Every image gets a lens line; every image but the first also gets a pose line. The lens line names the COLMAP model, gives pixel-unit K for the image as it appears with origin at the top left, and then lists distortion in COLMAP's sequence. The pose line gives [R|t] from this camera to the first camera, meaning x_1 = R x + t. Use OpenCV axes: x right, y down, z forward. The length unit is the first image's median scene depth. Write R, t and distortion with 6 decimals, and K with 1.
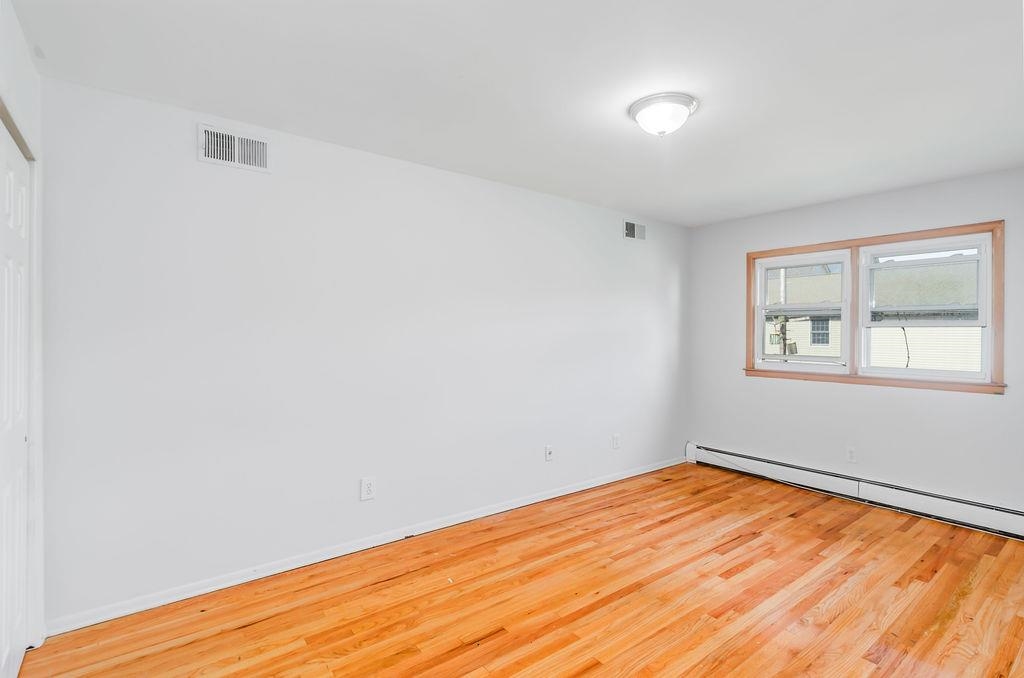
lens RADIAL K [[496.6, 0, 512.7], [0, 496.6, 337.1], [0, 0, 1]] dist [-0.010461, 0.000605]
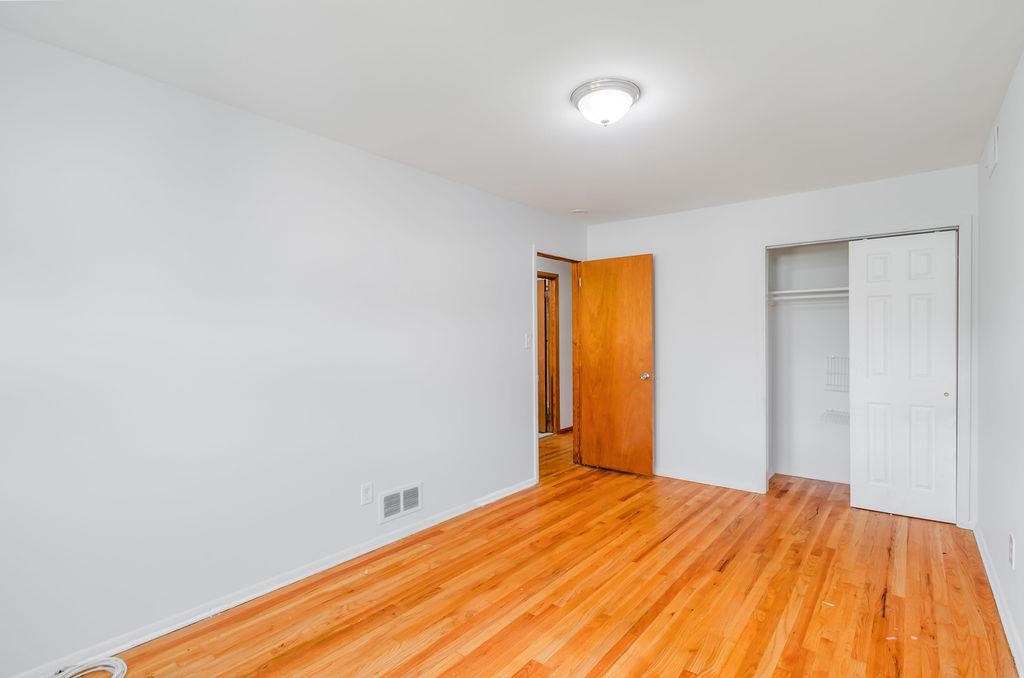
lens RADIAL K [[496.6, 0, 512.2], [0, 496.6, 339.0], [0, 0, 1]] dist [-0.010461, 0.000605]
pose [[-0.971793, 0.005510, -0.235772, 0.720205], [0.002942, 0.999932, 0.011241, -0.000835], [0.235818, 0.010230, -0.971743, 1.943511]]
